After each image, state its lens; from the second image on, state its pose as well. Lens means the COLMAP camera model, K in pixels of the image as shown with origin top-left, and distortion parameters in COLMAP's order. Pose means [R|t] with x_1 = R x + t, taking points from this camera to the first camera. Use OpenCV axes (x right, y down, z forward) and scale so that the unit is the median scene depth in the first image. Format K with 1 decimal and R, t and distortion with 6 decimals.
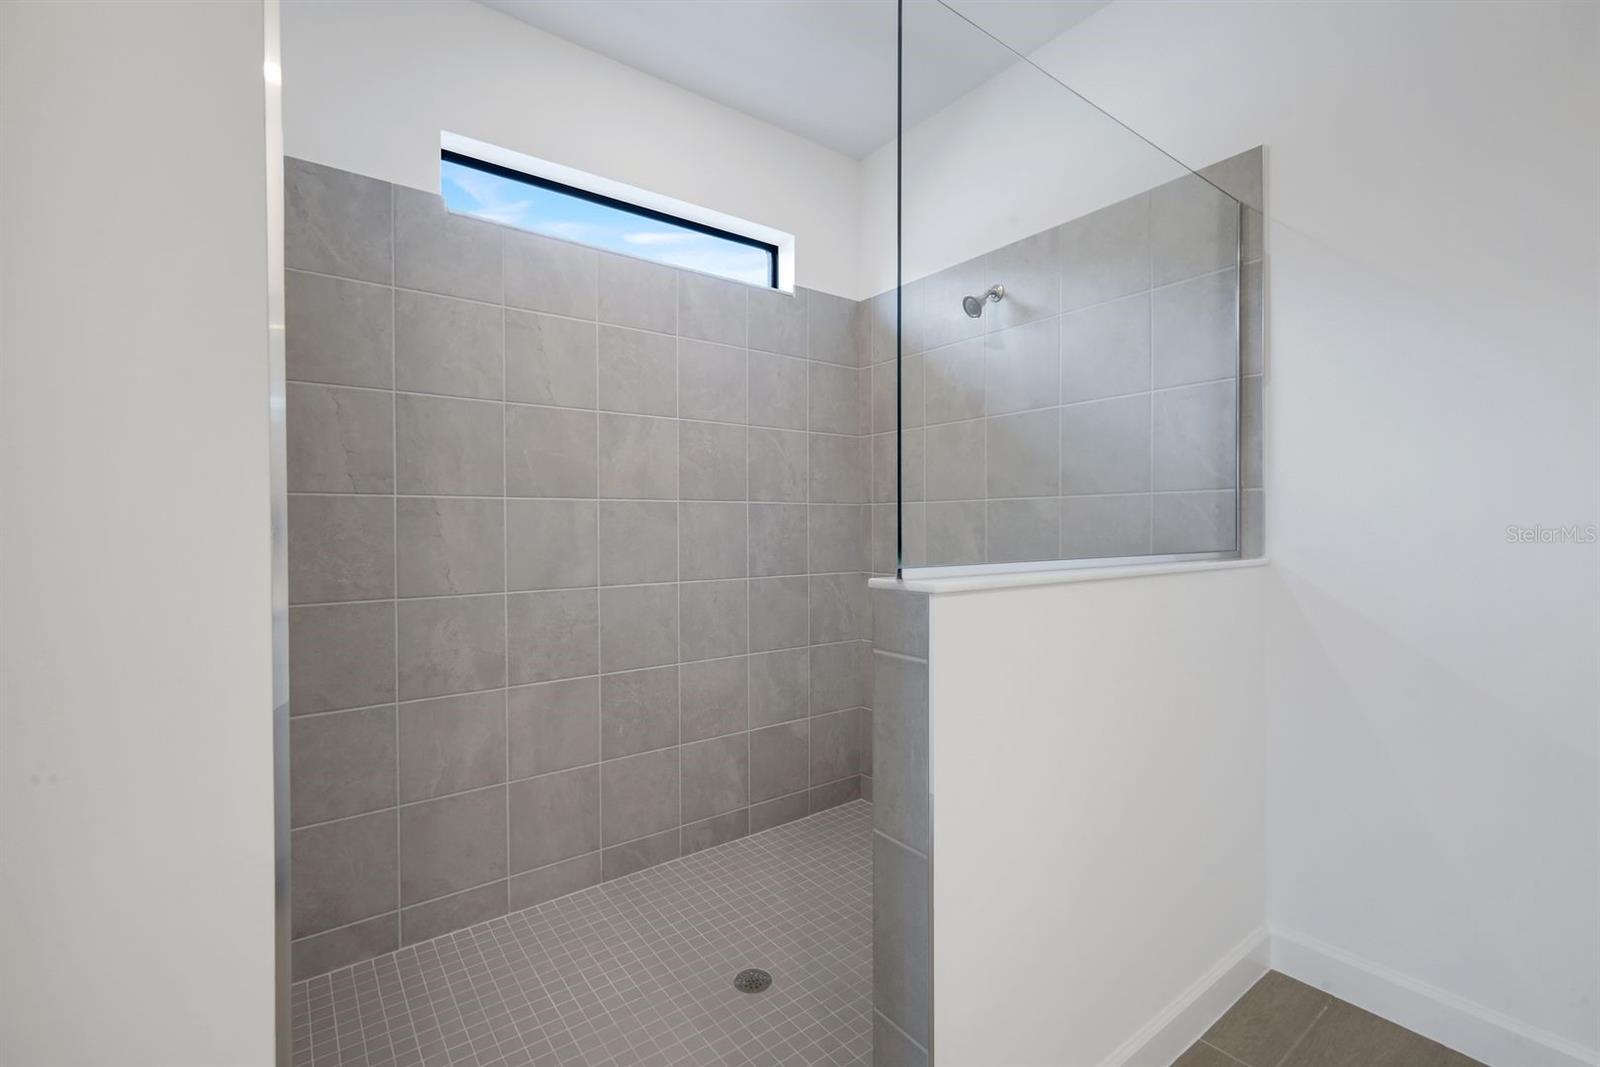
lens RADIAL K [[710.8, 0, 800.4], [0, 710.8, 525.4], [0, 0, 1]] dist [0.002920, 0.000232]
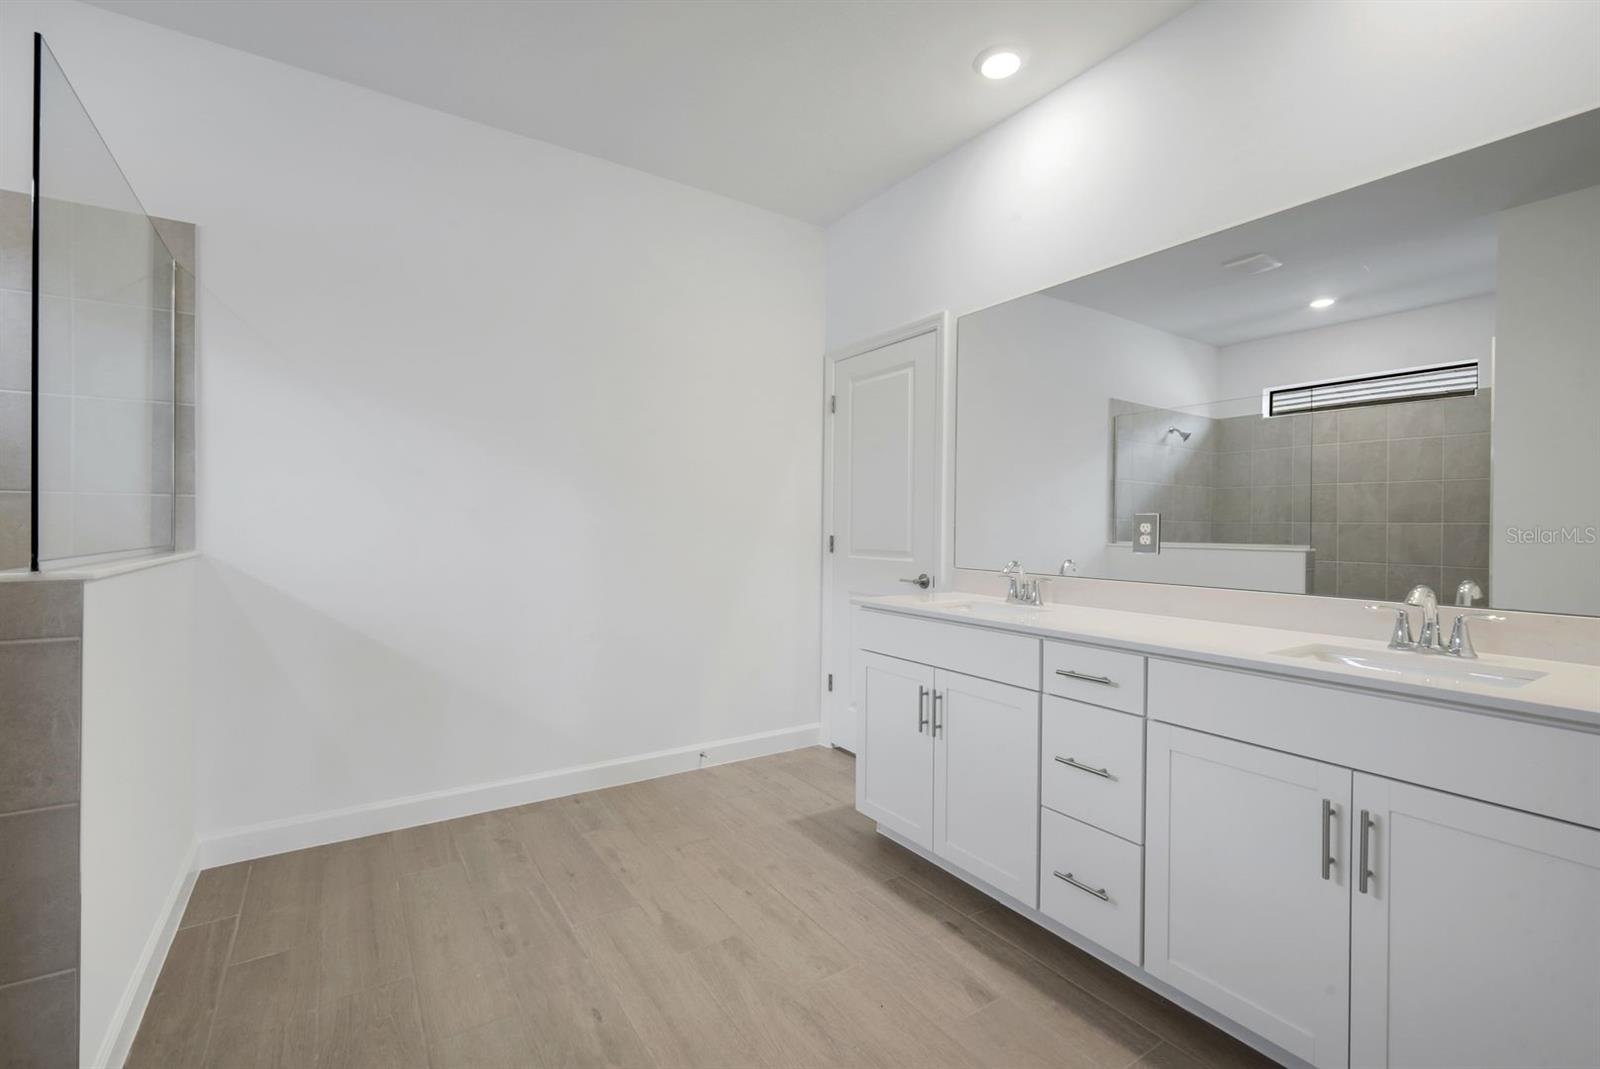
lens RADIAL K [[710.8, 0, 800.4], [0, 710.8, 526.4], [0, 0, 1]] dist [0.002920, 0.000232]
pose [[0.071029, 0.006289, 0.997454, -0.534679], [-0.006467, 0.999962, -0.005845, 0.003021], [-0.997453, -0.006035, 0.071067, -0.161134]]
